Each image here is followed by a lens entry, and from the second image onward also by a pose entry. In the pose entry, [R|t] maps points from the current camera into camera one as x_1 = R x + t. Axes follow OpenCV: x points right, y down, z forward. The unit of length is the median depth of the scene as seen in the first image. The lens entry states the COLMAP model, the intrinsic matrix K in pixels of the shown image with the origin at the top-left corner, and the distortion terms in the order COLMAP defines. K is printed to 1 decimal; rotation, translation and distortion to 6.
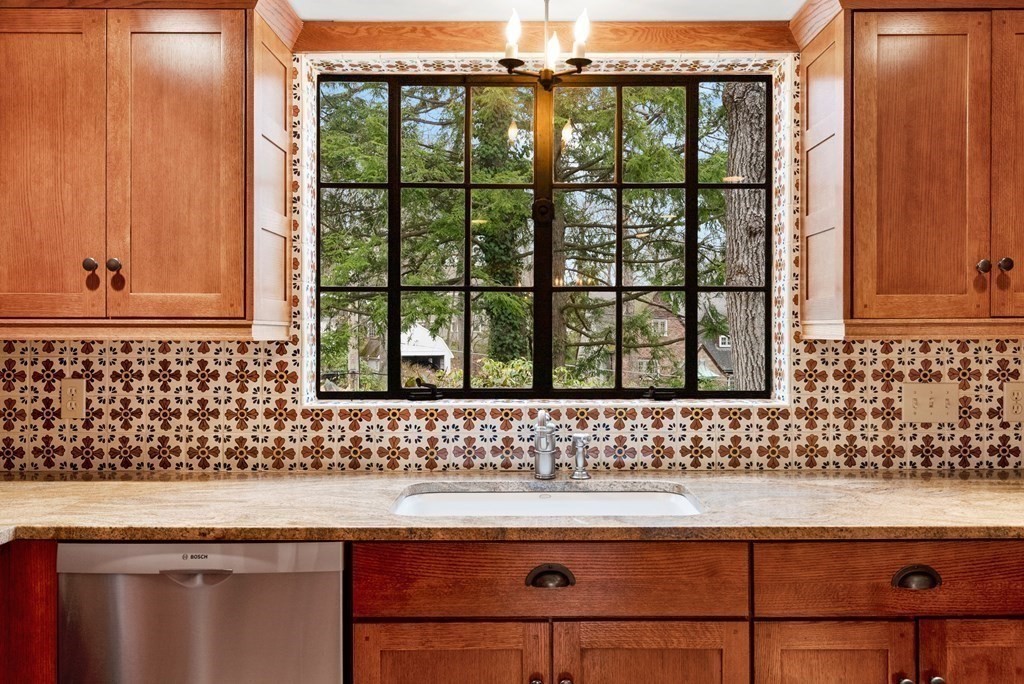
lens RADIAL K [[823.5, 0, 526.2], [0, 823.5, 330.1], [0, 0, 1]] dist [0.003766, 0.011243]
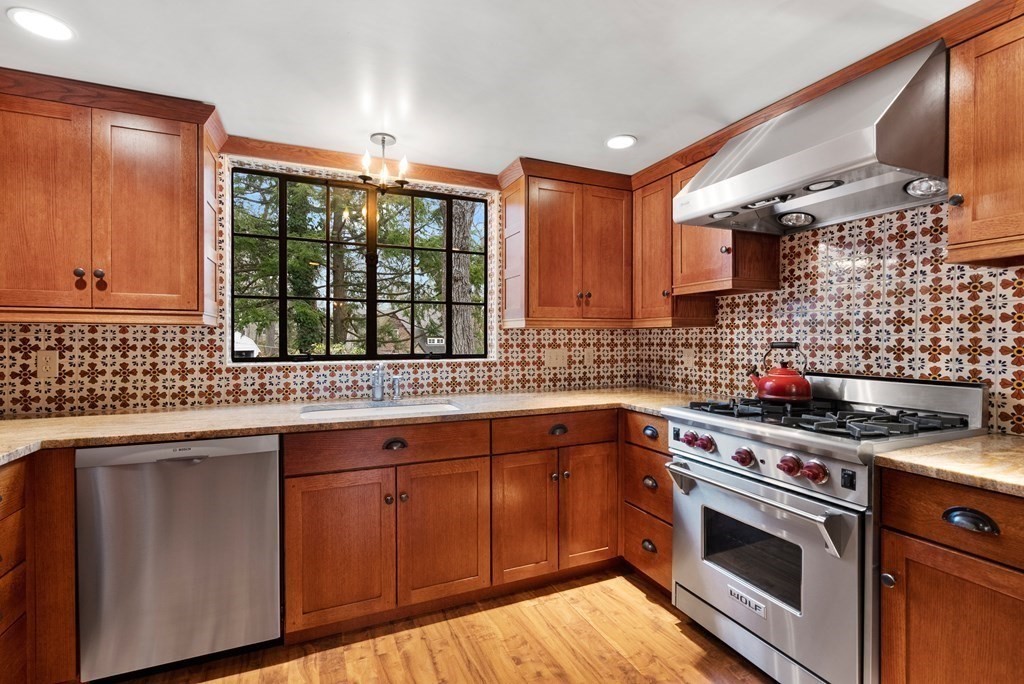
lens RADIAL K [[466.5, 0, 511.0], [0, 466.5, 338.6], [0, 0, 1]] dist [-0.015877, 0.008646]
pose [[0.916691, 0.000547, 0.399596, -0.118658], [-0.003426, 0.999973, 0.006490, 0.029360], [-0.399581, -0.007318, 0.916669, -0.092831]]
